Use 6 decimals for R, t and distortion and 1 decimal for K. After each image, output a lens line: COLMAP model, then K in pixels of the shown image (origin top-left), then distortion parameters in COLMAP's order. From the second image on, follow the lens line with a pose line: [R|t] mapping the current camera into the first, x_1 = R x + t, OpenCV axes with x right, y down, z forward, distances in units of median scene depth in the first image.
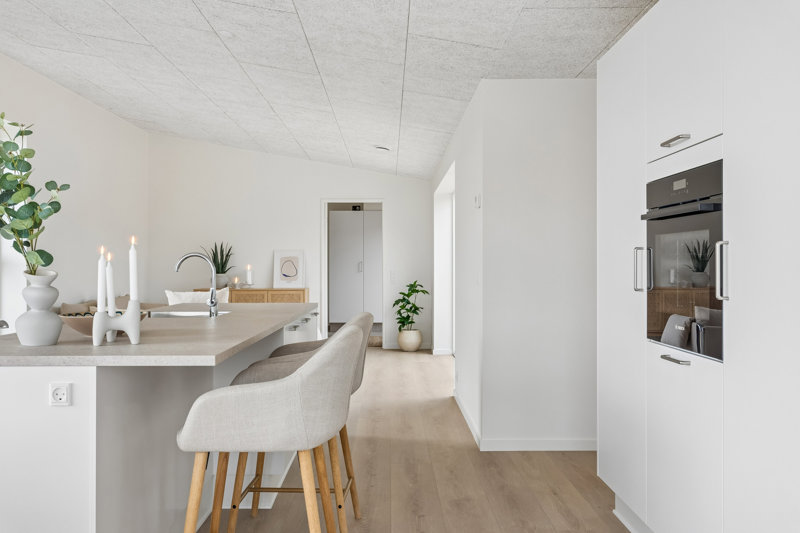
lens RADIAL K [[684.9, 0, 397.8], [0, 684.9, 266.1], [0, 0, 1]] dist [-0.007026, -0.002089]
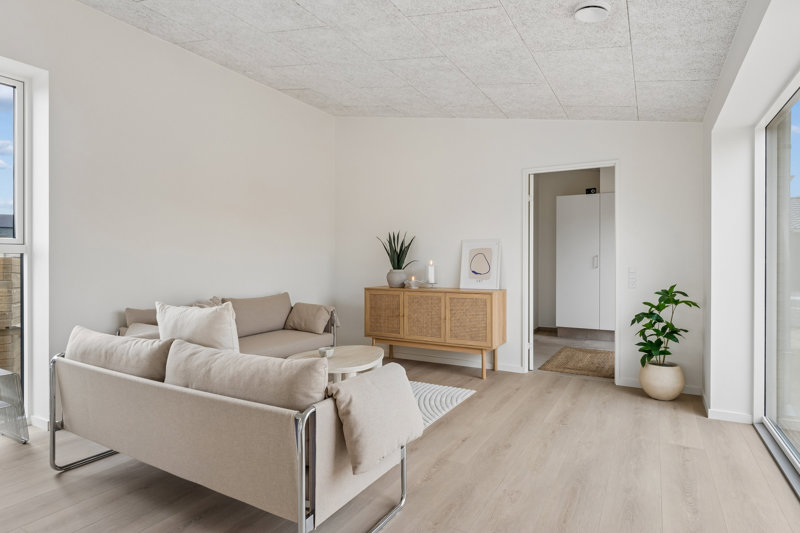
lens RADIAL K [[459.2, 0, 399.5], [0, 459.2, 266.9], [0, 0, 1]] dist [0.000657, -0.001005]
pose [[0.870116, 0.004724, -0.492824, 0.015544], [0.000881, 0.999938, 0.011140, 0.001574], [0.492846, -0.010127, 0.870057, 0.527416]]
